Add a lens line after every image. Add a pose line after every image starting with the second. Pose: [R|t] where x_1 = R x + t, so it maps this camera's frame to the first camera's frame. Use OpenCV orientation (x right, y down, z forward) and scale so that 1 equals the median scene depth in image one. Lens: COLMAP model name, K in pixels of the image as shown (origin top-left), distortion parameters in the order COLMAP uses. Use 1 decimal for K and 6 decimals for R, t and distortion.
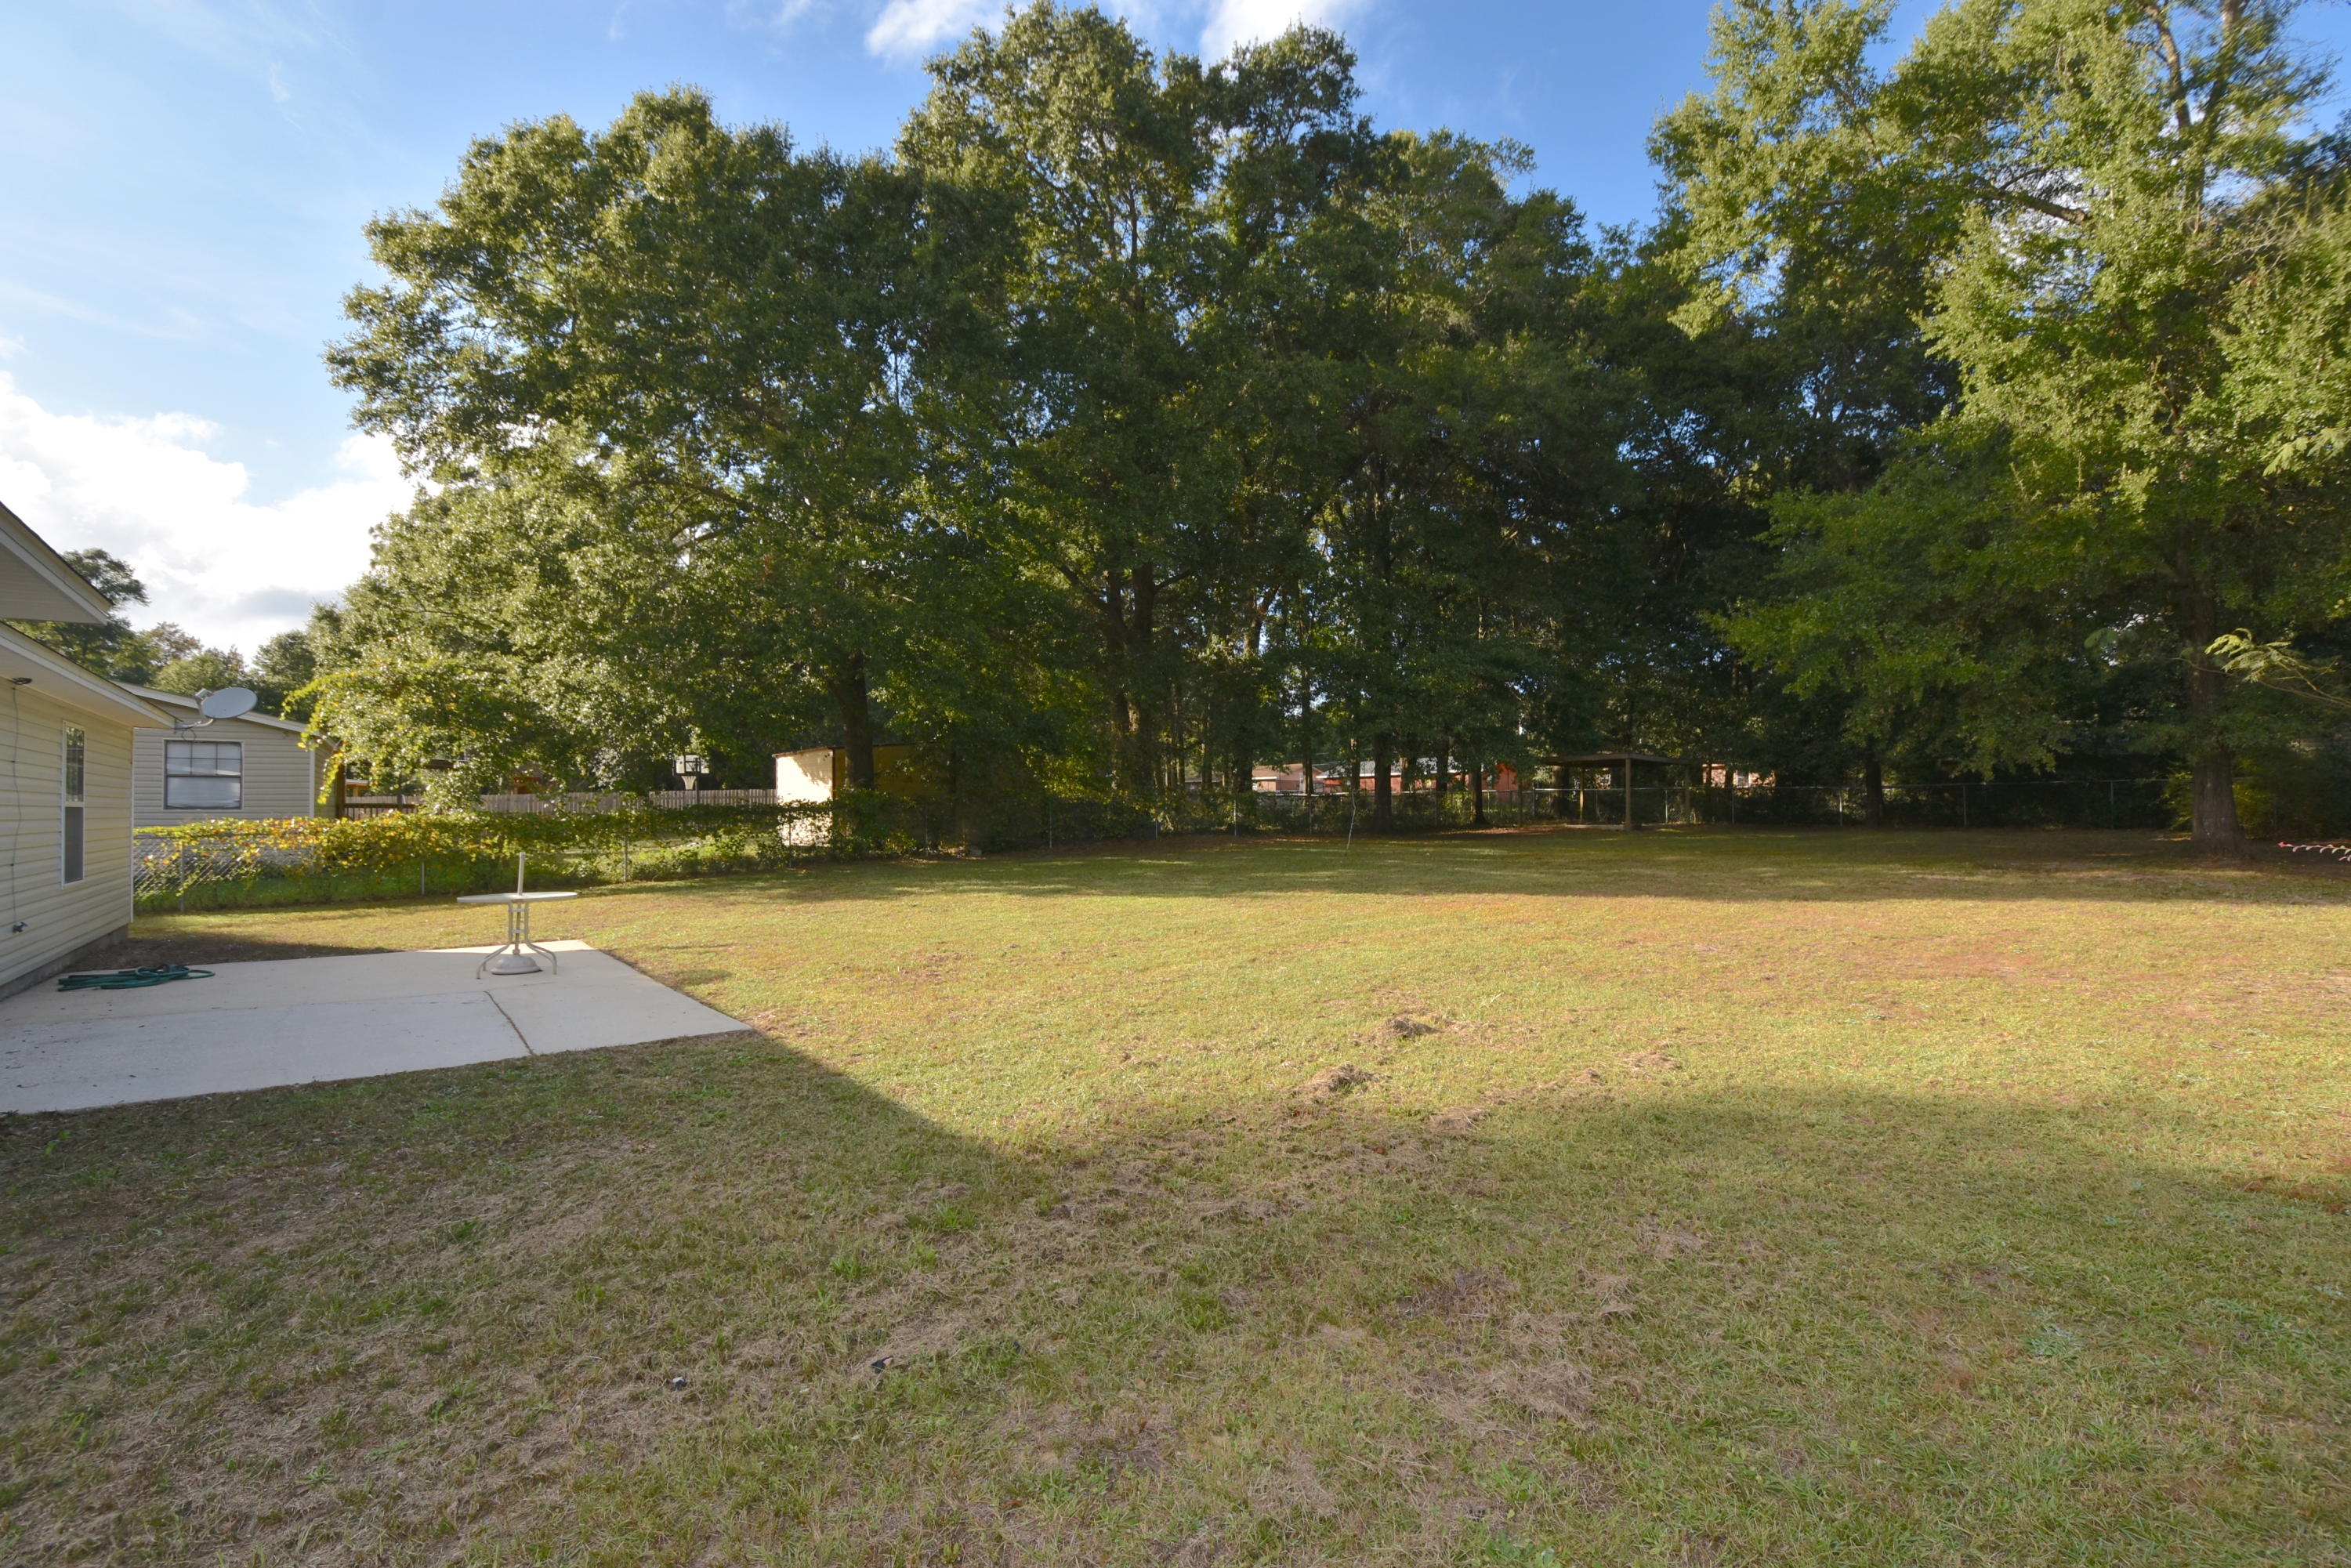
lens RADIAL K [[1033.8, 0, 1172.2], [0, 1033.8, 787.0], [0, 0, 1]] dist [-0.018344, -0.005116]
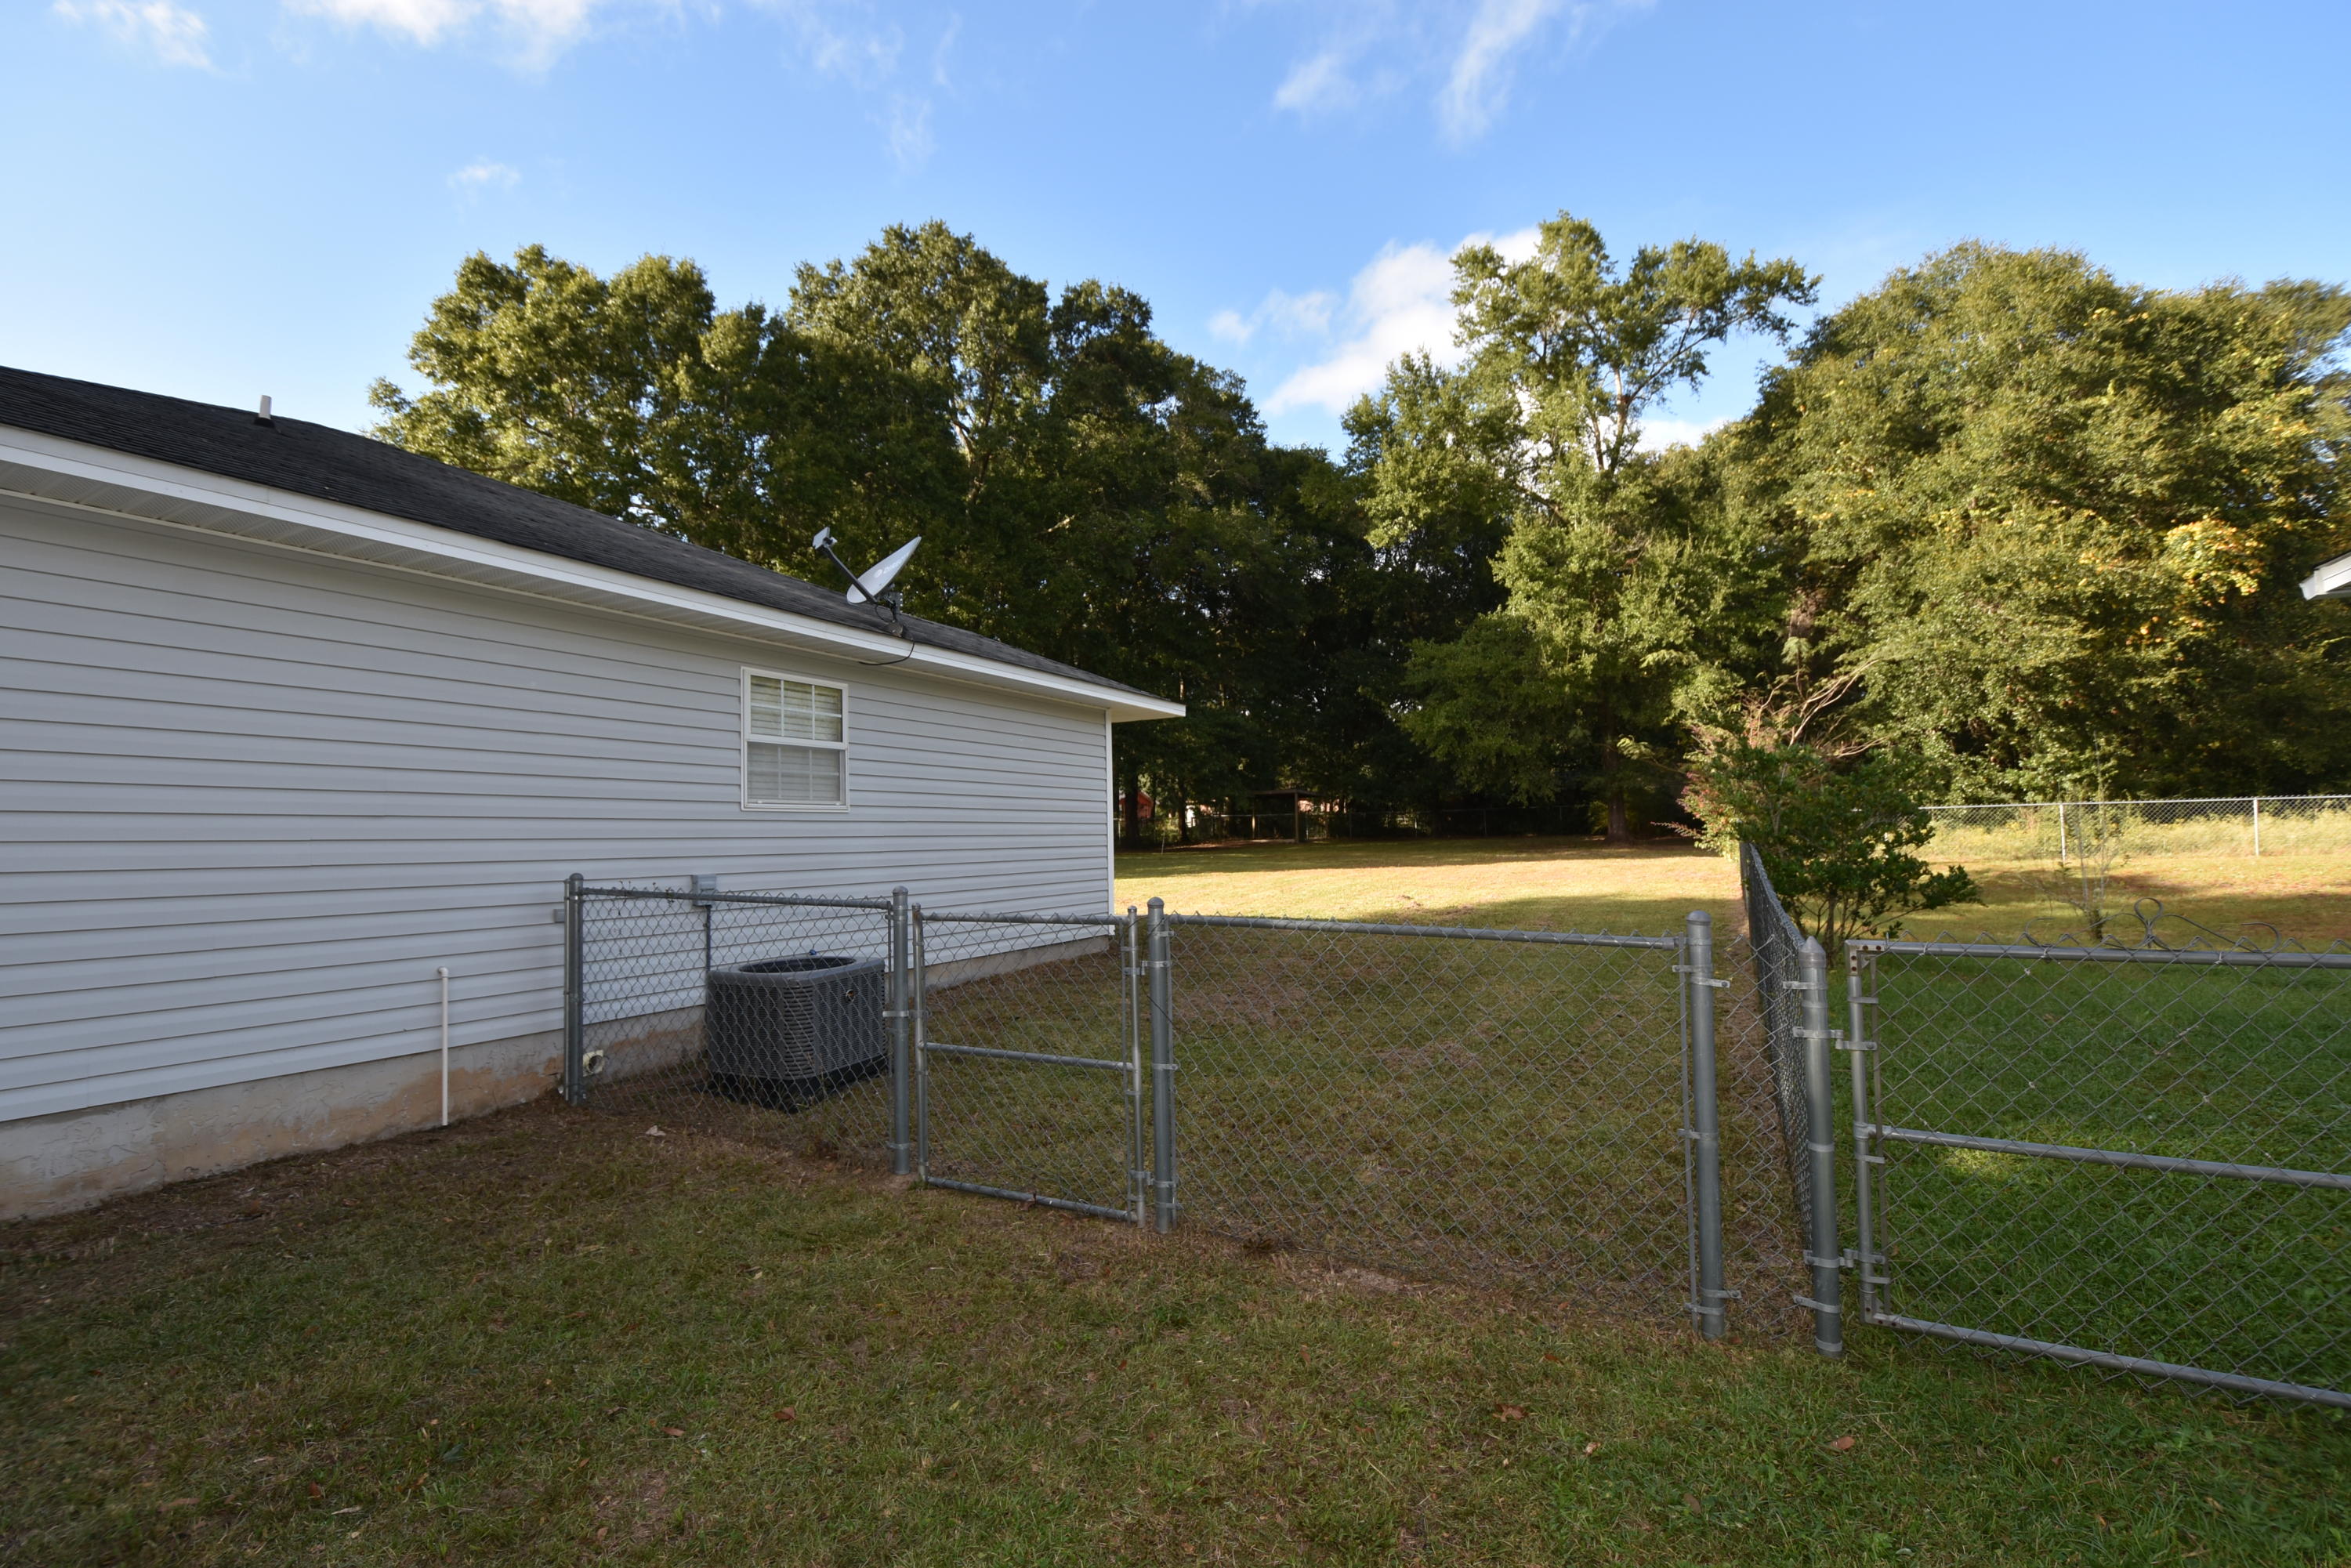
lens RADIAL K [[1033.8, 0, 1170.5], [0, 1033.8, 785.3], [0, 0, 1]] dist [-0.018344, -0.005116]
pose [[0.913393, 0.003304, 0.407066, -0.598624], [0.010711, 0.999426, -0.032147, 0.010753], [-0.406939, 0.033723, 0.912833, -0.500293]]
